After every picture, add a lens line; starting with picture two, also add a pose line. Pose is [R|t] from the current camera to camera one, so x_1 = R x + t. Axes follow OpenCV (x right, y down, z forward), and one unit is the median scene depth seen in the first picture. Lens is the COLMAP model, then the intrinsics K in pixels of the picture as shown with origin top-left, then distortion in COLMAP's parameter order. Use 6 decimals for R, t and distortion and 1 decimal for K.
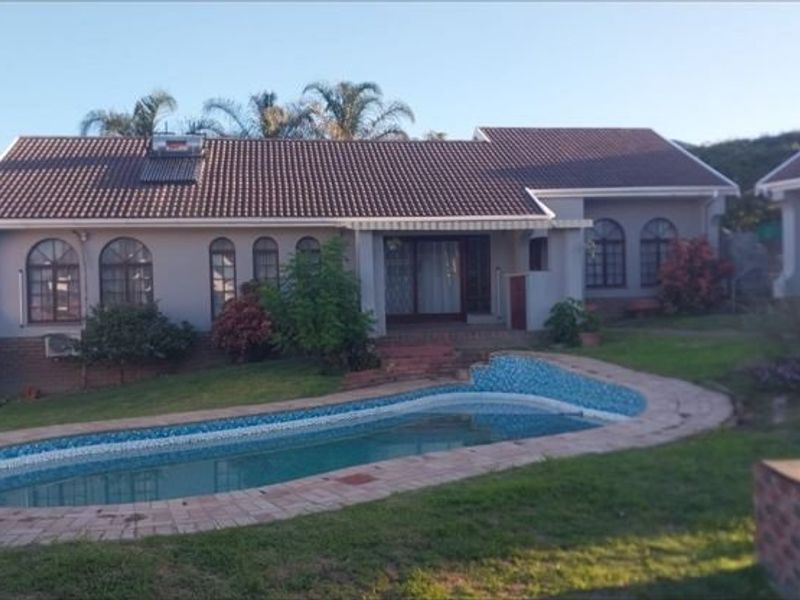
lens RADIAL K [[821.4, 0, 403.9], [0, 821.4, 304.0], [0, 0, 1]] dist [0.064105, 0.000000]
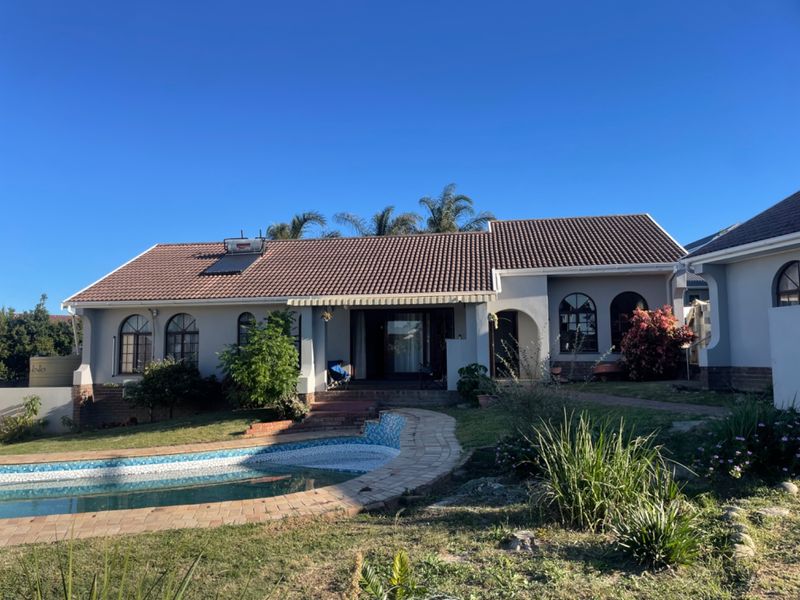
lens RADIAL K [[589.4, 0, 392.1], [0, 589.4, 301.0], [0, 0, 1]] dist [0.088809, -0.111858]
pose [[0.950845, -0.013929, -0.309355, 0.309563], [-0.015380, 0.995631, -0.092100, -0.014326], [0.309286, 0.092331, 0.946476, 0.163158]]
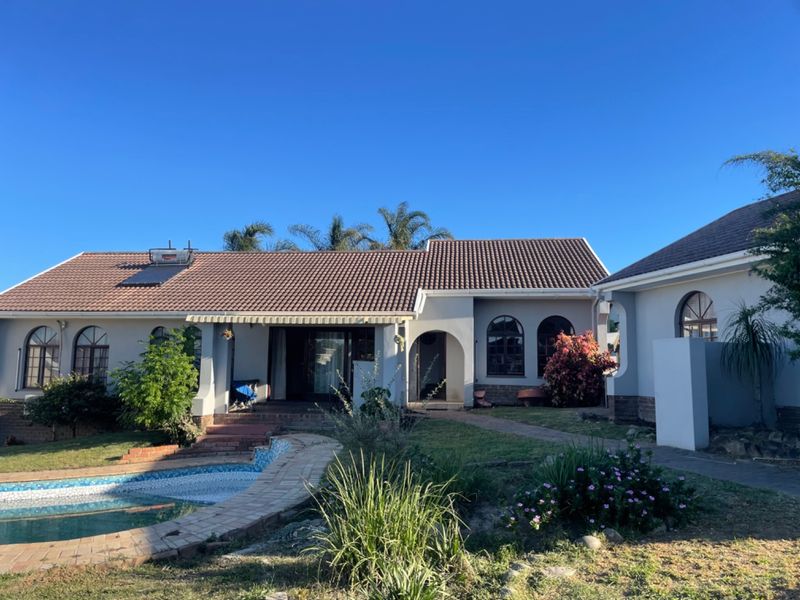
lens RADIAL K [[589.4, 0, 401.6], [0, 589.4, 300.1], [0, 0, 1]] dist [0.088809, -0.111858]
pose [[0.963968, 0.005195, -0.265967, 0.392732], [-0.038189, 0.992156, -0.119031, -0.026684], [0.263262, 0.124899, 0.956605, 0.214636]]
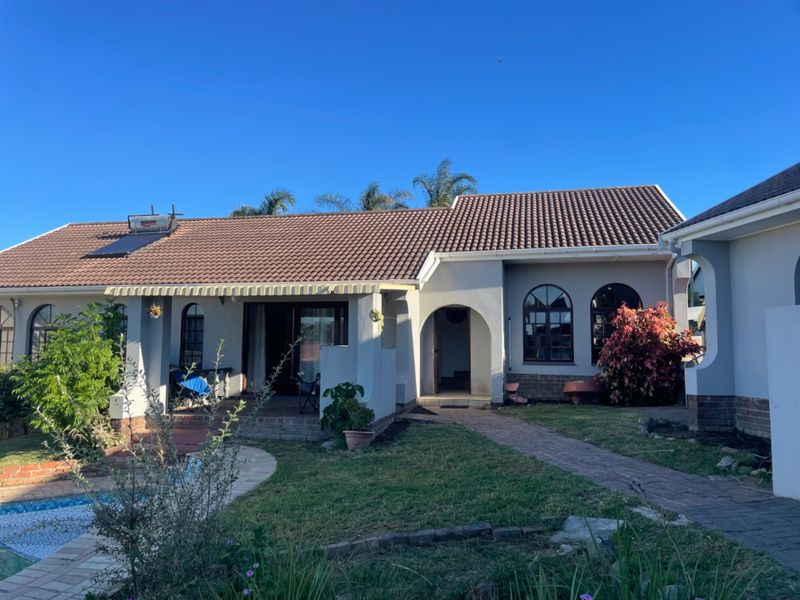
lens RADIAL K [[589.4, 0, 396.9], [0, 589.4, 292.8], [0, 0, 1]] dist [0.088809, -0.111858]
pose [[0.922529, -0.004115, -0.385907, 0.412694], [-0.034951, 0.994943, -0.094163, -0.036328], [0.384343, 0.100356, 0.917720, 0.439358]]
